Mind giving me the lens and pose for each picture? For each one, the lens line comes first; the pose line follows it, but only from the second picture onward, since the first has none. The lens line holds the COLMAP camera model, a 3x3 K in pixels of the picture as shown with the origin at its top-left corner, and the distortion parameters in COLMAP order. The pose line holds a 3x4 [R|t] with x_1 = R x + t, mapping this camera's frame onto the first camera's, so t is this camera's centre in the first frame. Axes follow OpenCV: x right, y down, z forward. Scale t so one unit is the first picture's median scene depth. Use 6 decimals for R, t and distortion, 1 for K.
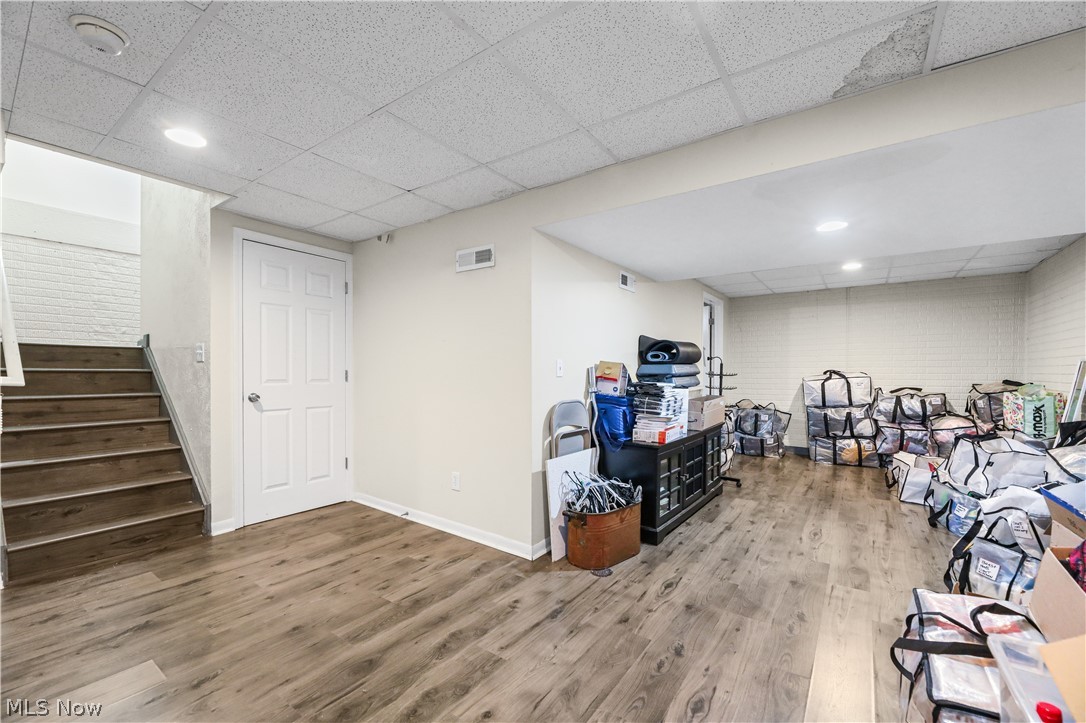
lens RADIAL K [[441.3, 0, 549.9], [0, 441.3, 368.0], [0, 0, 1]] dist [-0.009783, -0.001634]
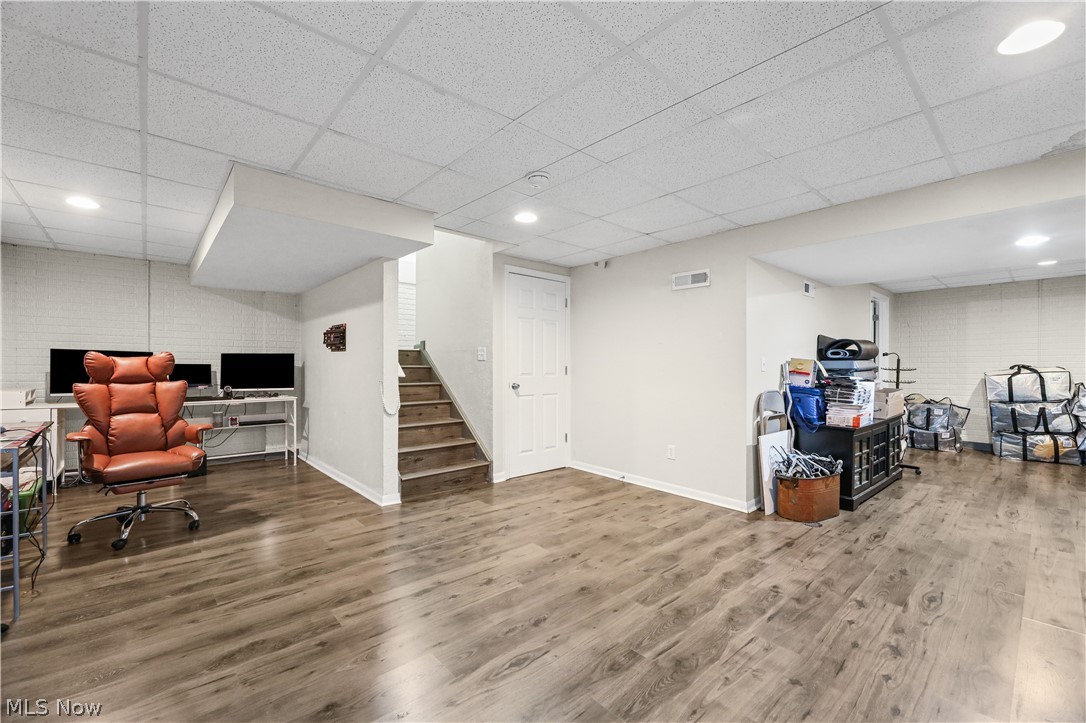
lens RADIAL K [[441.3, 0, 535.6], [0, 441.3, 362.9], [0, 0, 1]] dist [-0.009783, -0.001634]
pose [[0.968756, -0.004144, -0.247982, -0.282596], [0.004139, 0.999991, -0.000541, -0.005671], [0.247982, -0.000502, 0.968764, -0.355316]]
